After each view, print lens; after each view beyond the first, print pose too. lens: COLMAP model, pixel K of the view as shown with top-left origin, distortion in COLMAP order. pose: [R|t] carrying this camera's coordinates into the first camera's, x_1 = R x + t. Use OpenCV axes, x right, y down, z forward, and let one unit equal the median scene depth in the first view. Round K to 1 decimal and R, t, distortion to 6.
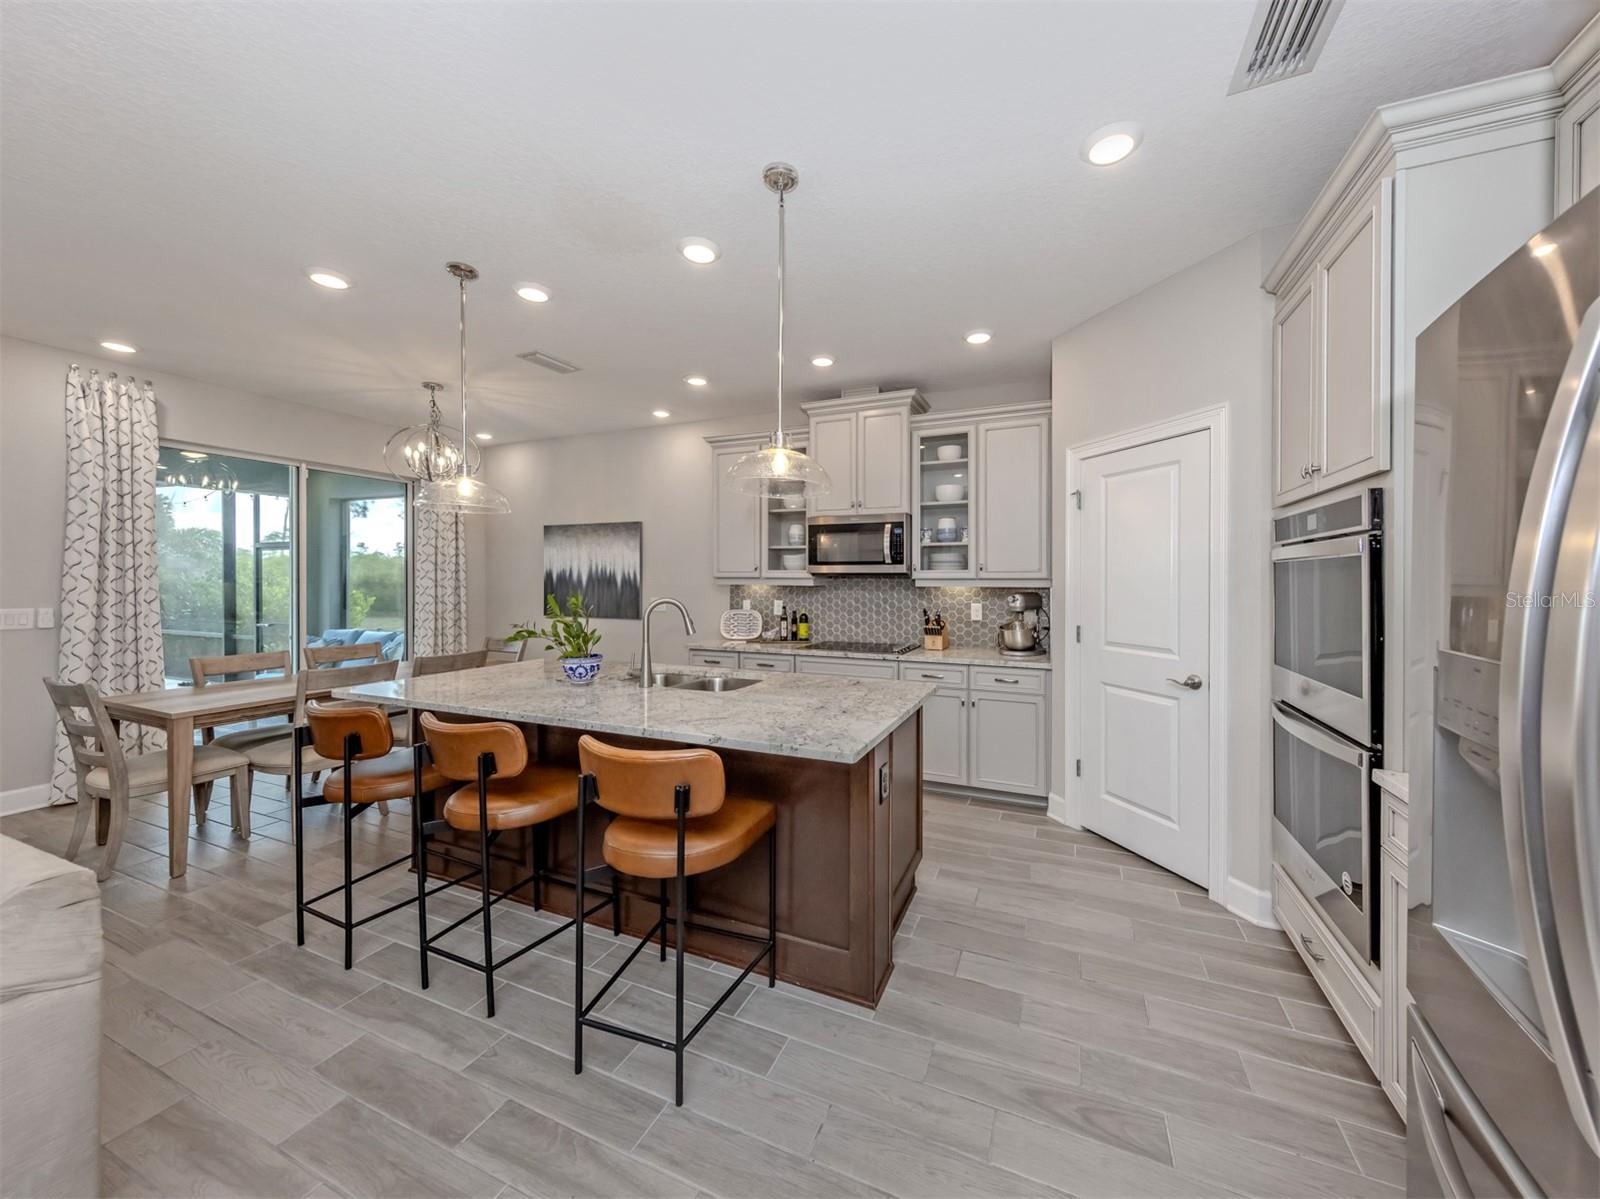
lens RADIAL K [[570.1, 0, 829.5], [0, 570.1, 577.1], [0, 0, 1]] dist [-0.000463, -0.000011]
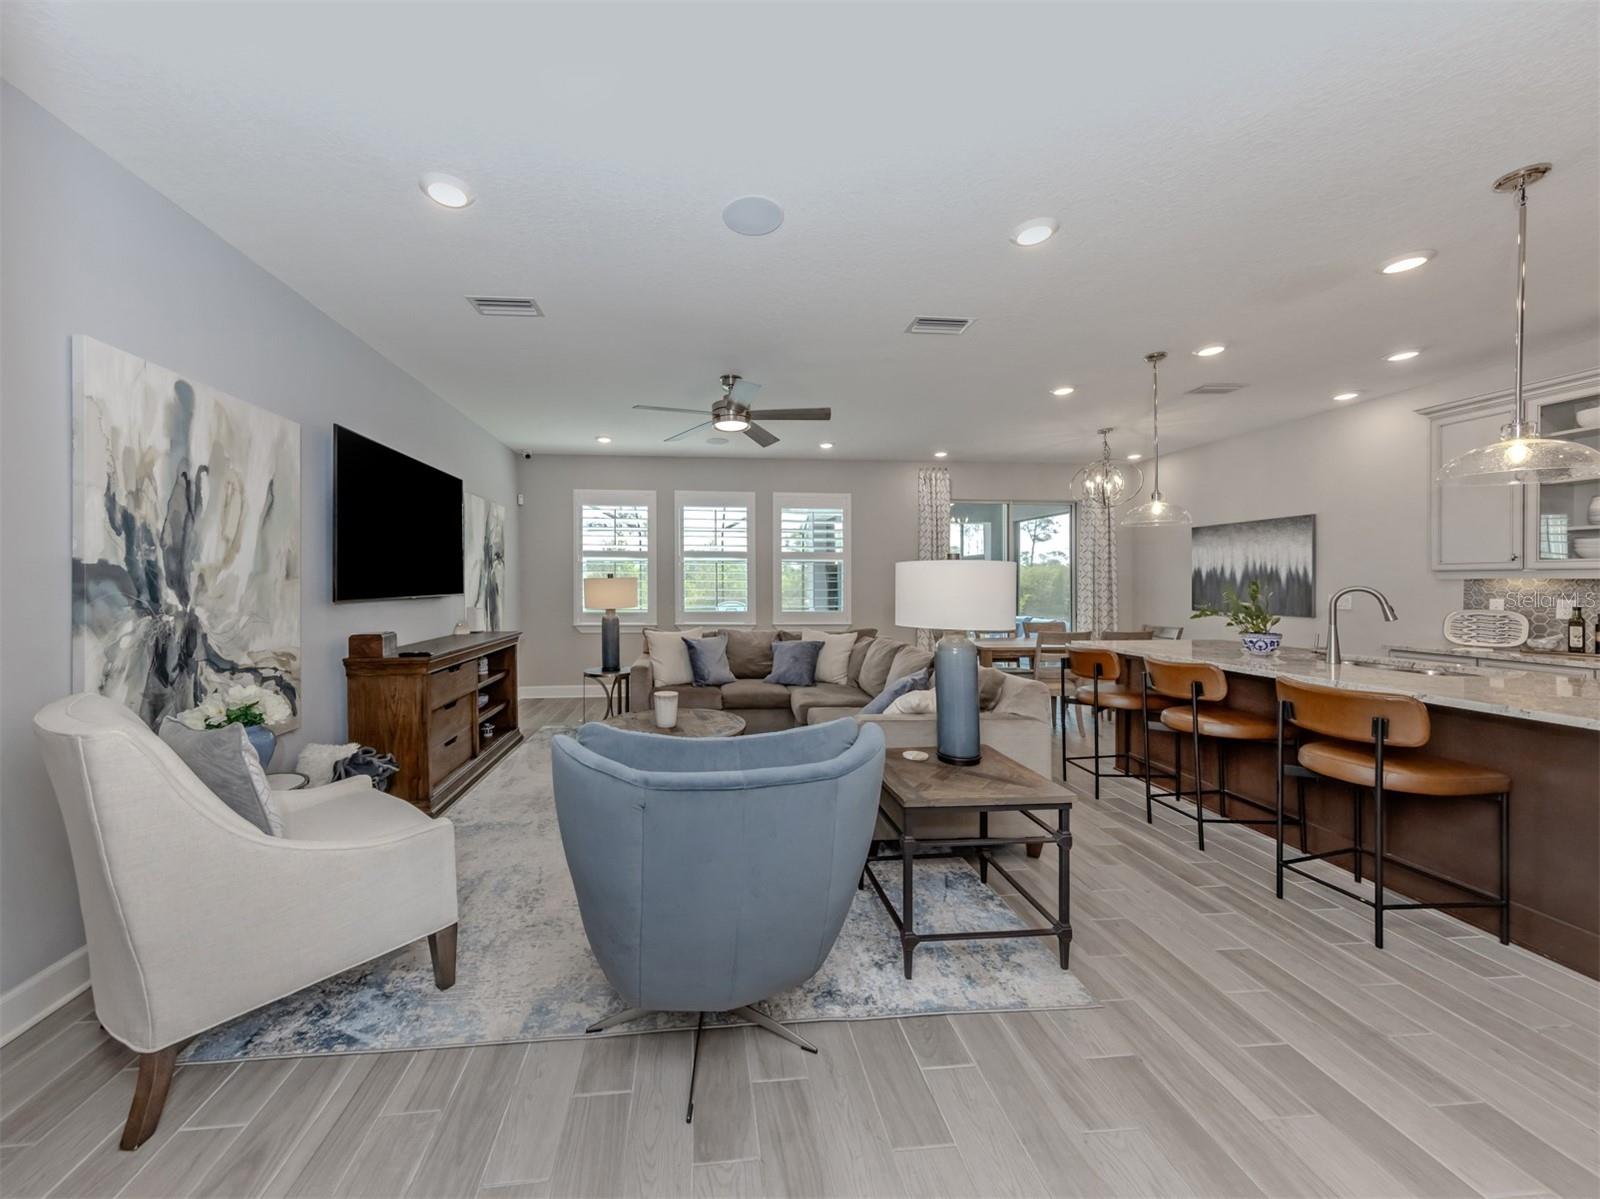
lens RADIAL K [[562.2, 0, 760.3], [0, 562.2, 588.4], [0, 0, 1]] dist [0.010037, -0.000345]
pose [[0.473224, 0.003778, -0.880934, 0.081532], [0.008529, 0.999924, 0.008871, 0.012440], [0.880901, -0.011711, 0.473156, -0.324926]]
